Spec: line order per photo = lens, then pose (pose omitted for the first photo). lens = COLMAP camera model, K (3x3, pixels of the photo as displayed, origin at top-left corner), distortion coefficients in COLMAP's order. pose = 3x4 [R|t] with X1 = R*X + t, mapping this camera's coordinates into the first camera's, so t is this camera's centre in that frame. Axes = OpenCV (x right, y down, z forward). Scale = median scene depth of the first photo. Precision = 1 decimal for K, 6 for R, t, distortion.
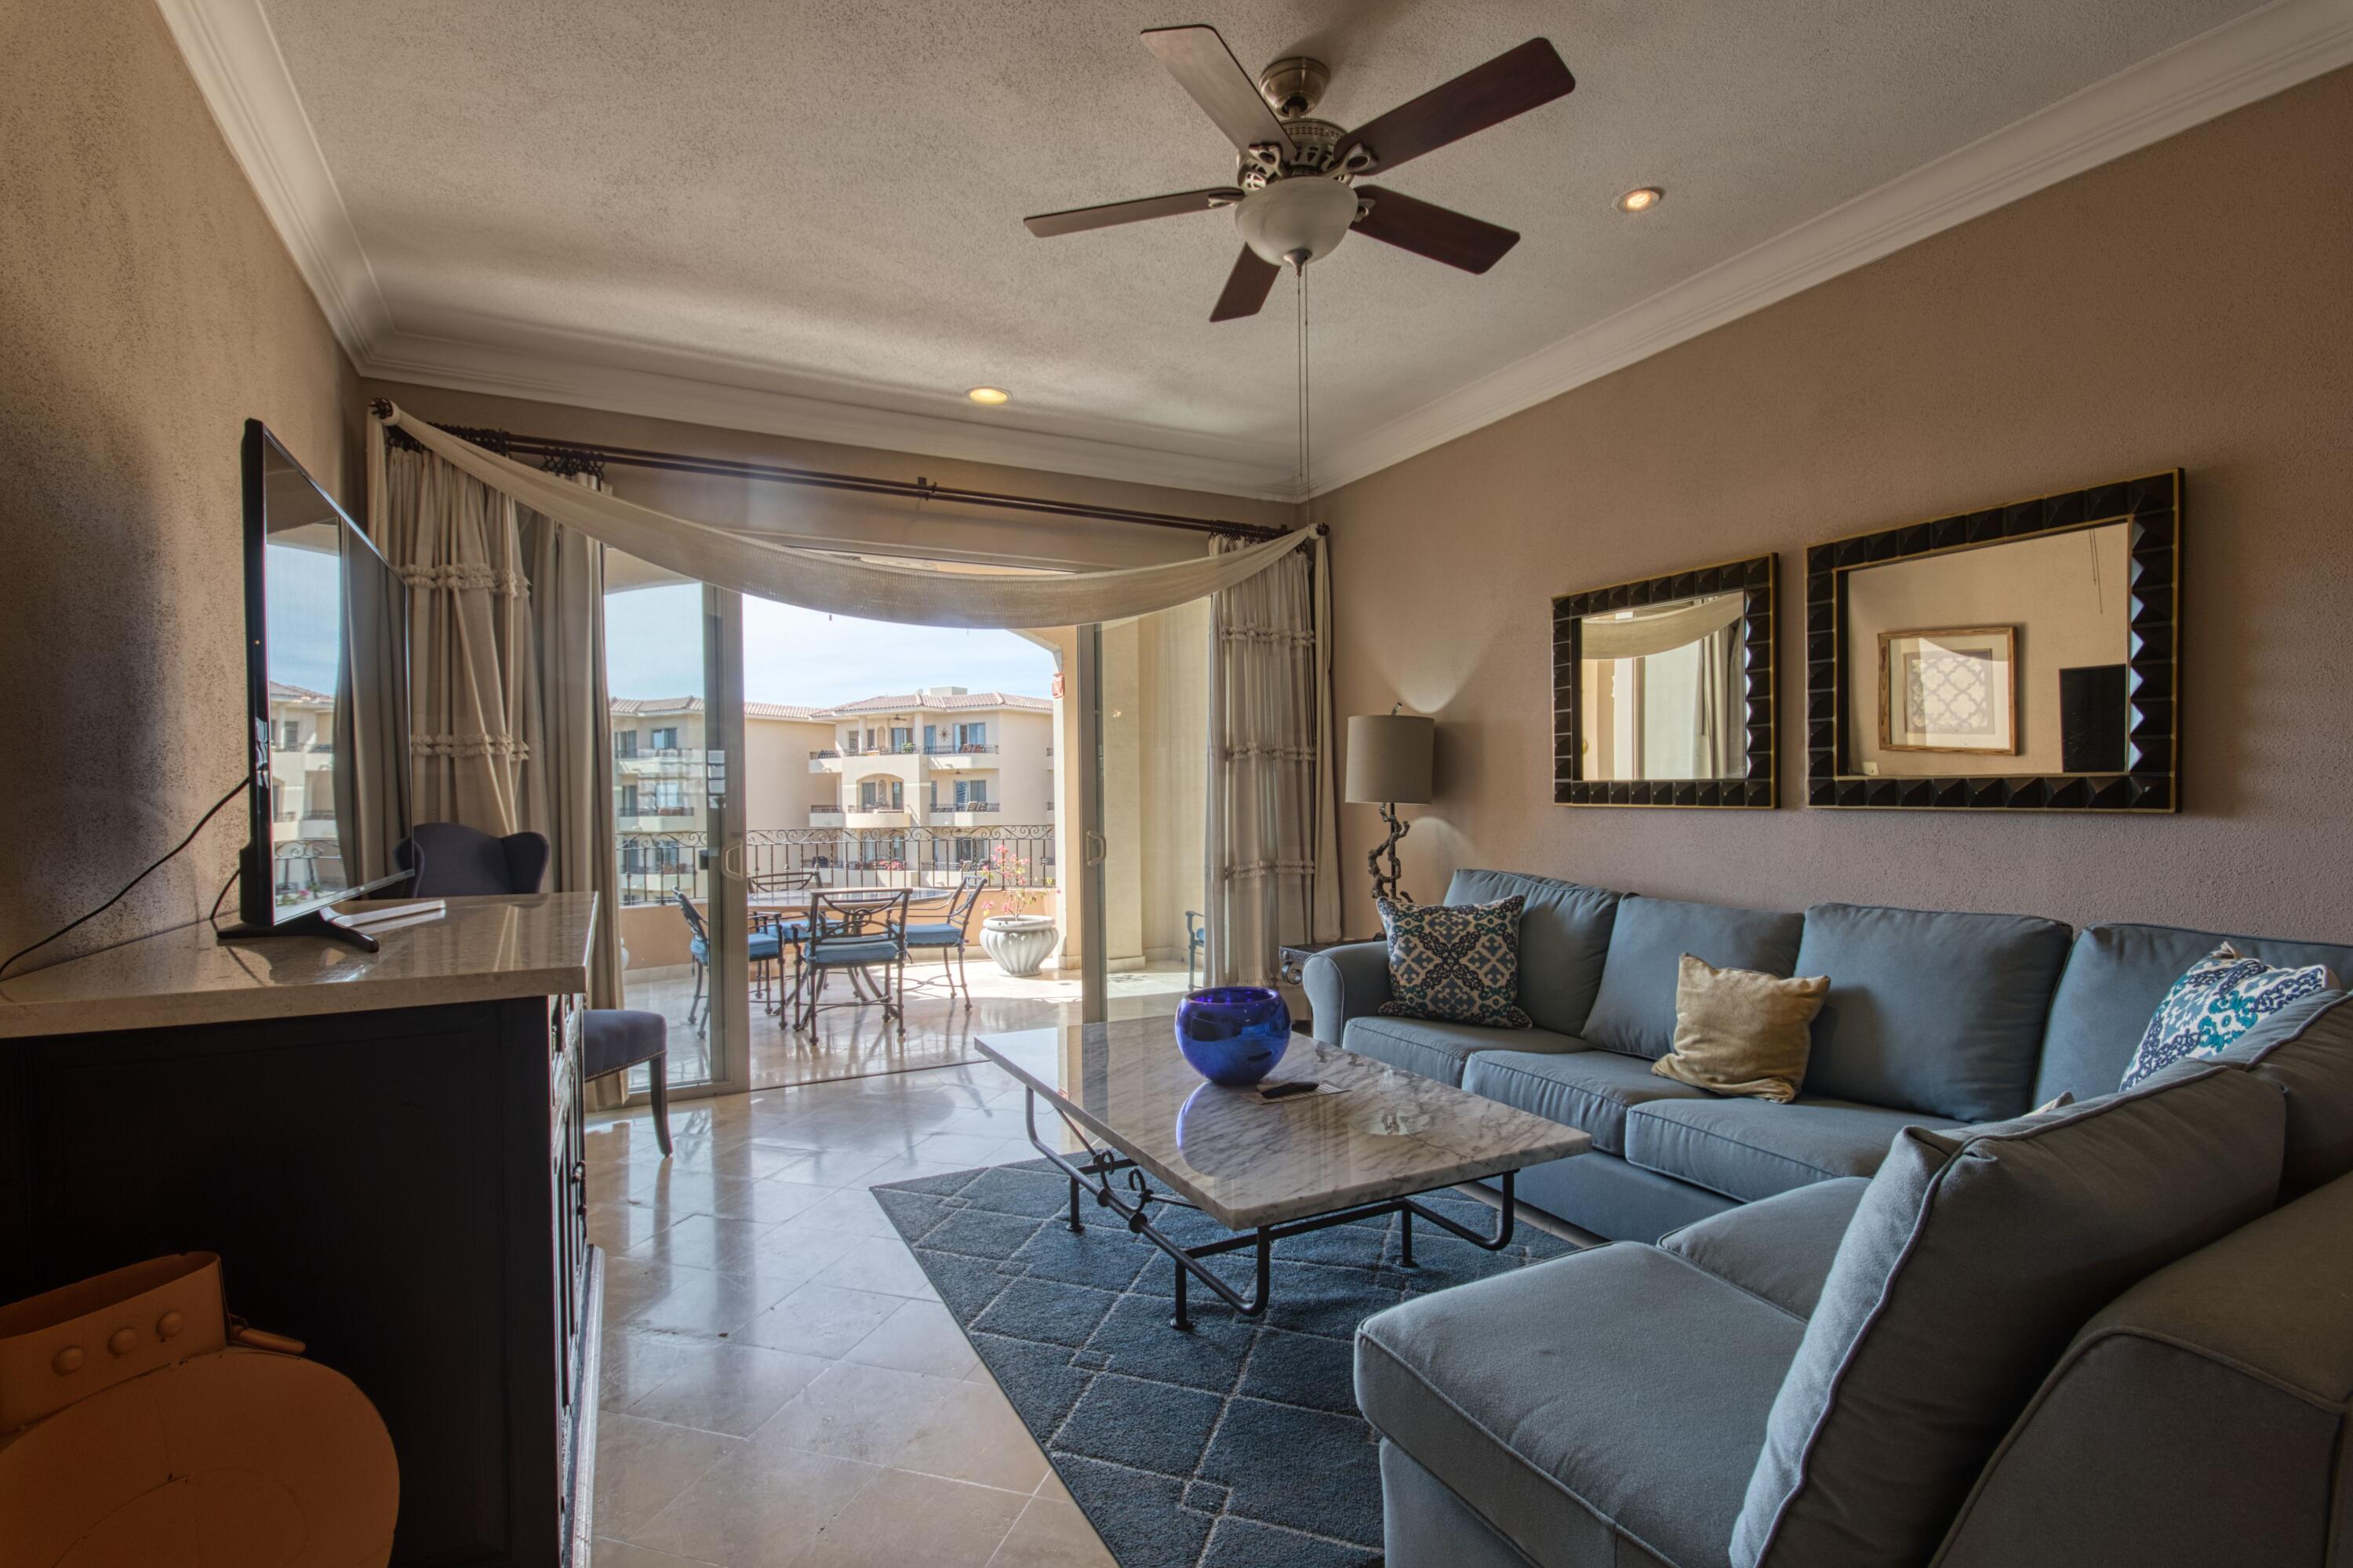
lens RADIAL K [[1087.9, 0, 1170.1], [0, 1087.9, 813.0], [0, 0, 1]] dist [0.005843, -0.005049]
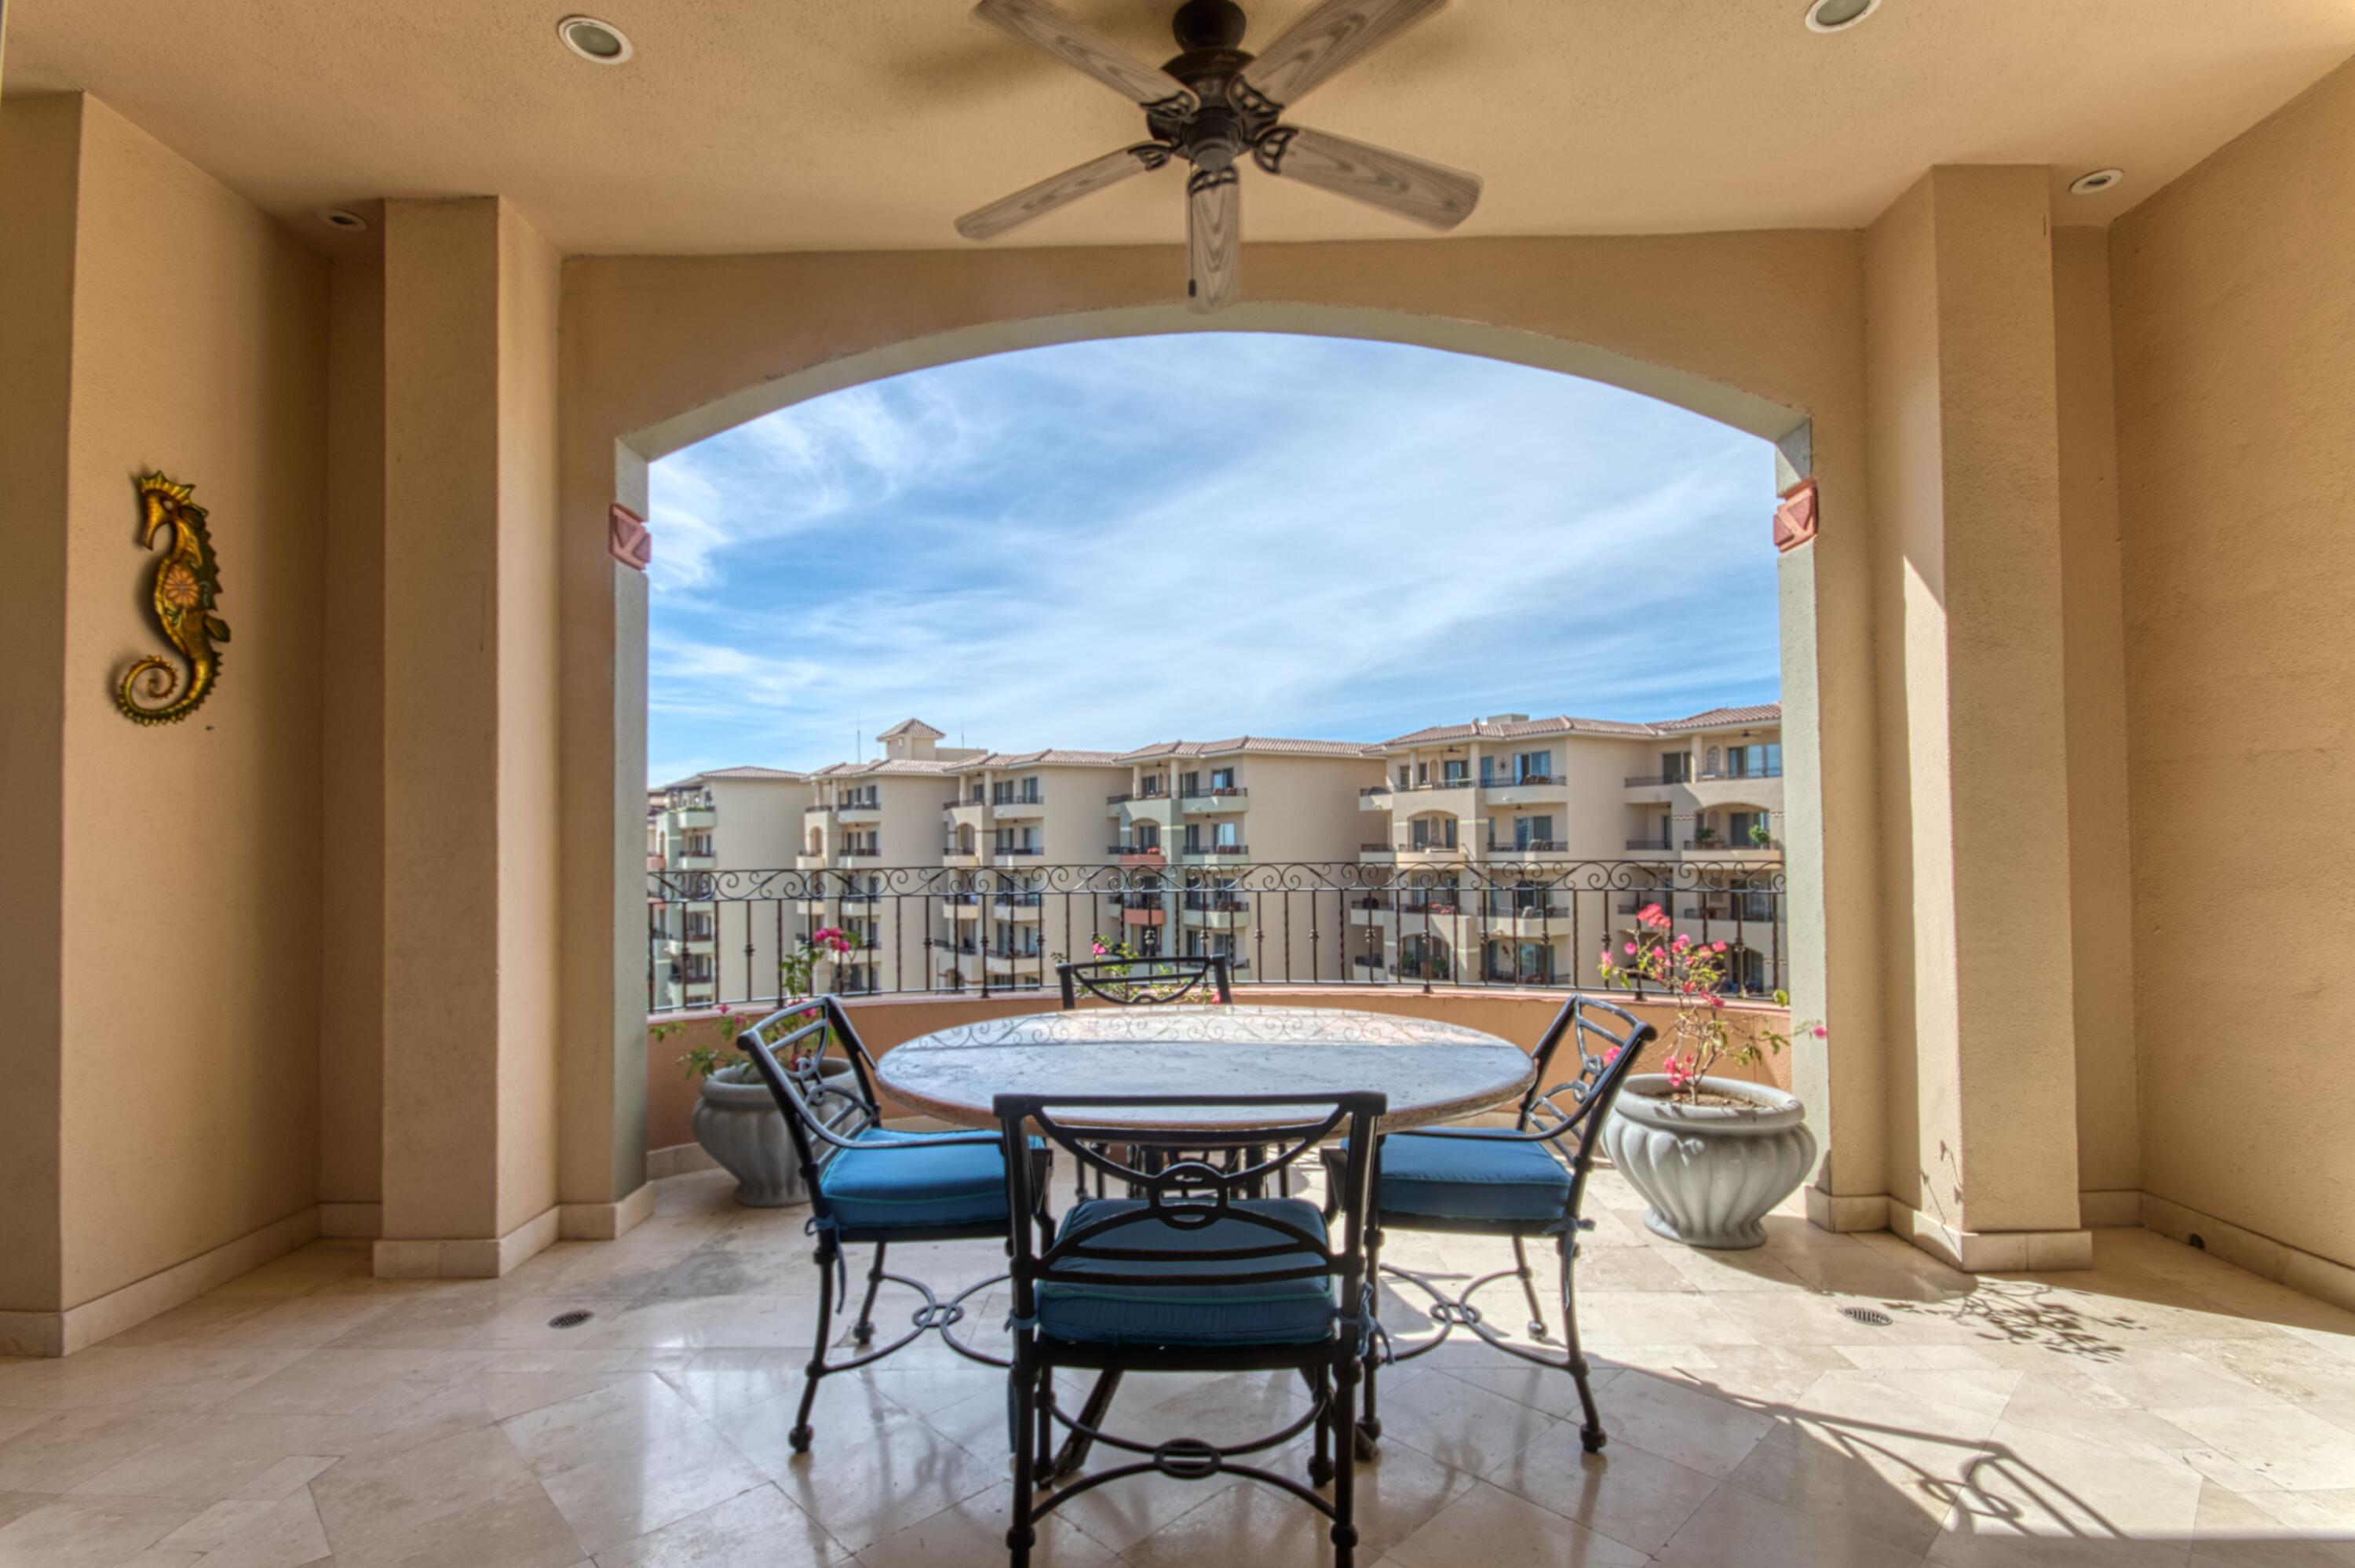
lens RADIAL K [[1088.6, 0, 1171.1], [0, 1088.6, 813.0], [0, 0, 1]] dist [0.005843, -0.005049]
pose [[0.877456, -0.011558, -0.479517, -0.018302], [-0.006529, 0.999329, -0.036033, 0.001548], [0.479612, 0.034748, 0.876792, 0.086480]]
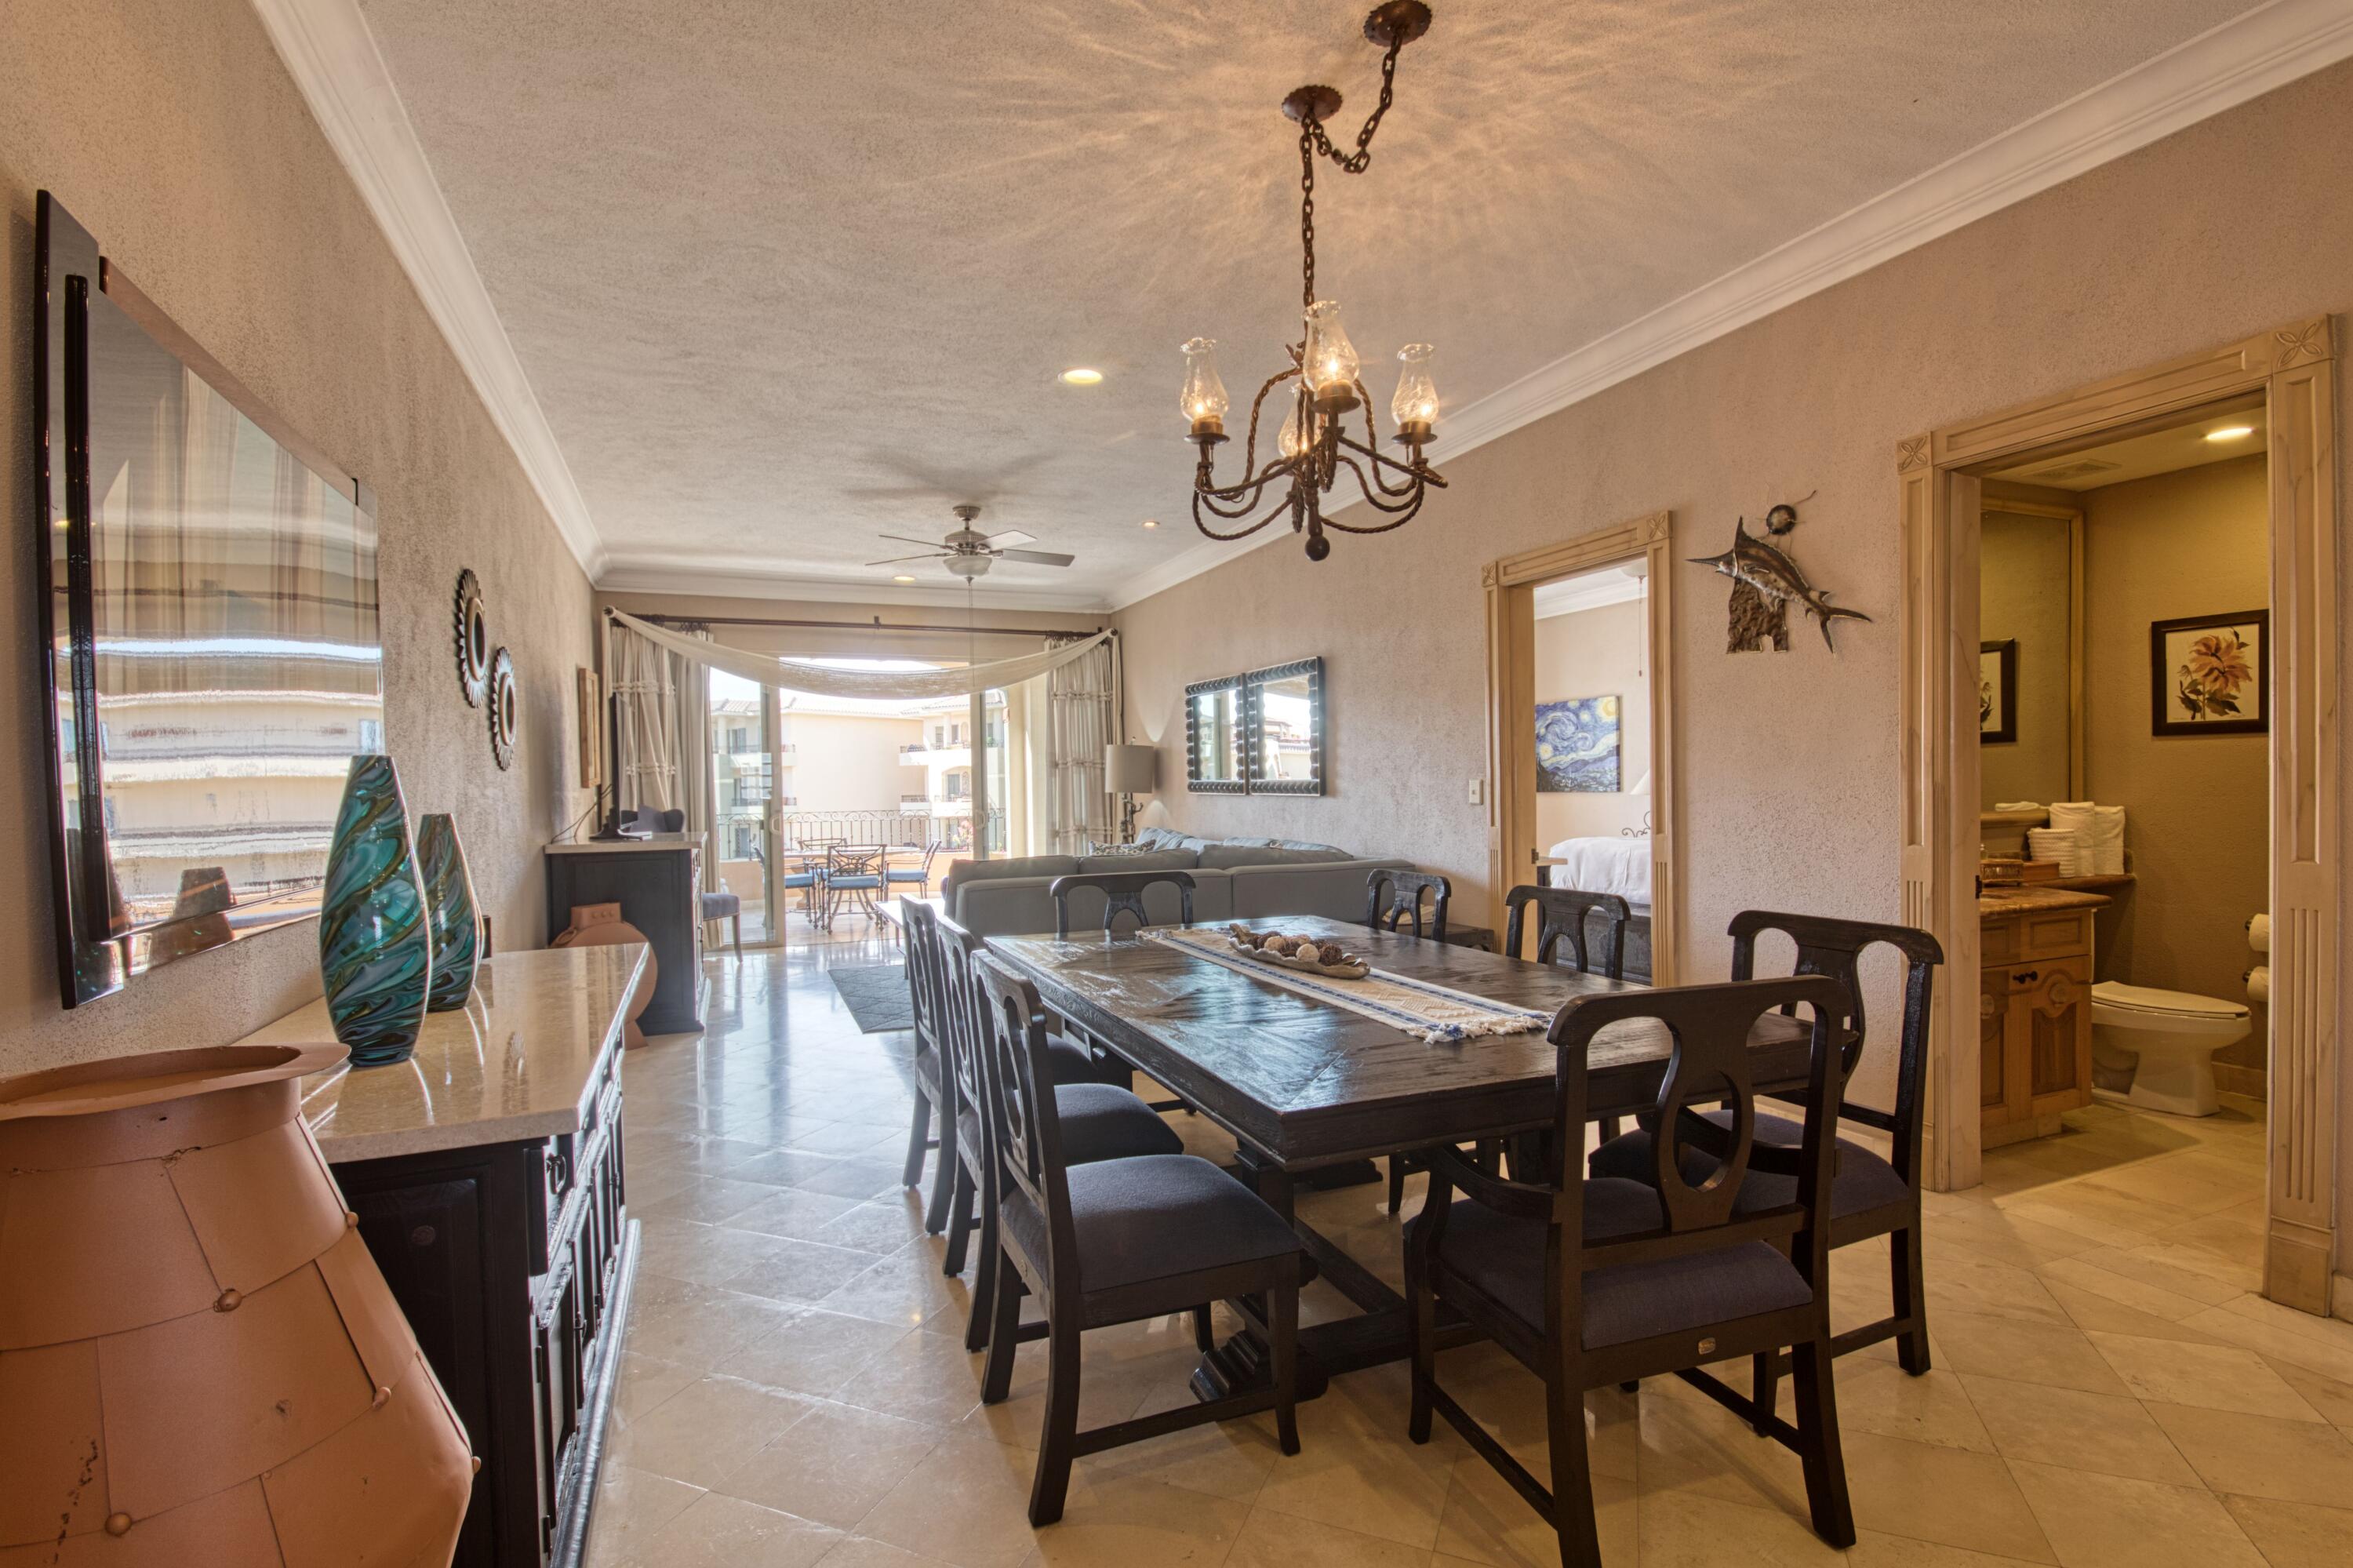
lens RADIAL K [[1087.9, 0, 1170.1], [0, 1087.9, 813.0], [0, 0, 1]] dist [0.005843, -0.005049]
pose [[0.996148, -0.002542, -0.087655, 0.037877], [0.003445, 0.999943, 0.010151, 0.000549], [0.087624, -0.010414, 0.996099, -0.070076]]
